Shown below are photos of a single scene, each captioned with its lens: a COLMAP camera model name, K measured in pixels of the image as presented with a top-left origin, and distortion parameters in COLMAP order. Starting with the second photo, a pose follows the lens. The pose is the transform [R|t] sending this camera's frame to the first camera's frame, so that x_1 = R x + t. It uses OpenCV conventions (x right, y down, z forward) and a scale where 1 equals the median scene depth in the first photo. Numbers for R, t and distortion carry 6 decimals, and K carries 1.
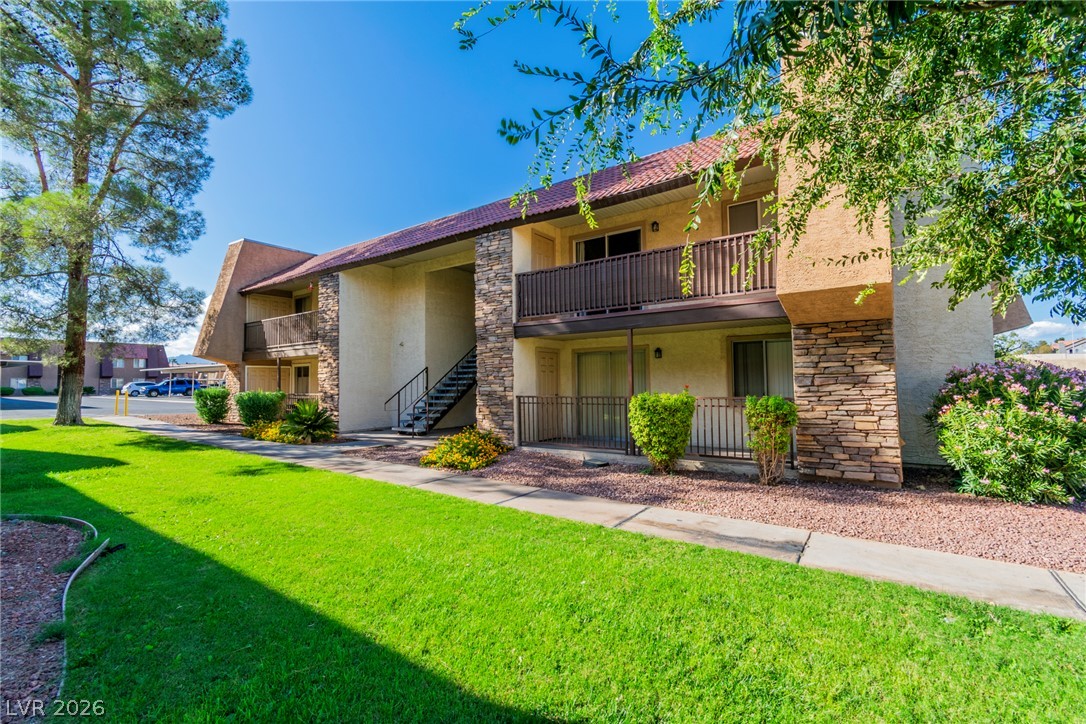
lens RADIAL K [[478.6, 0, 543.0], [0, 478.6, 362.0], [0, 0, 1]] dist [-0.000559, -0.000242]
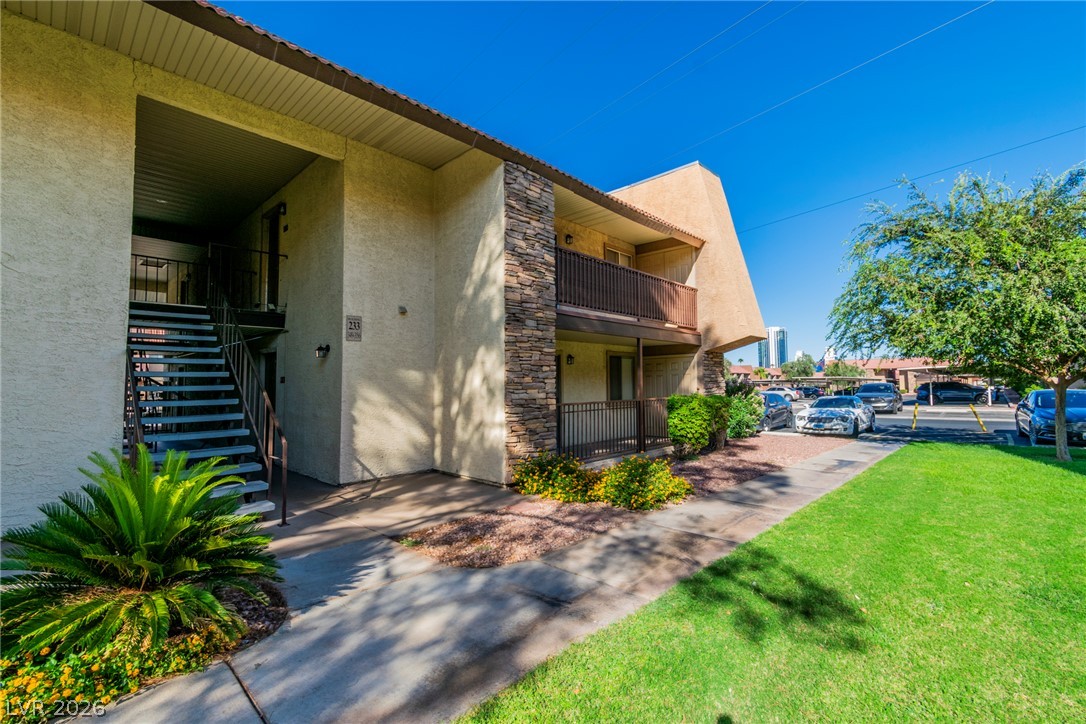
lens RADIAL K [[478.6, 0, 543.0], [0, 478.6, 362.0], [0, 0, 1]] dist [-0.000559, -0.000242]
pose [[0.118921, 0.057036, 0.991264, -0.794510], [-0.026999, 0.998165, -0.054194, 0.044997], [-0.992537, -0.020319, 0.120243, 0.908022]]
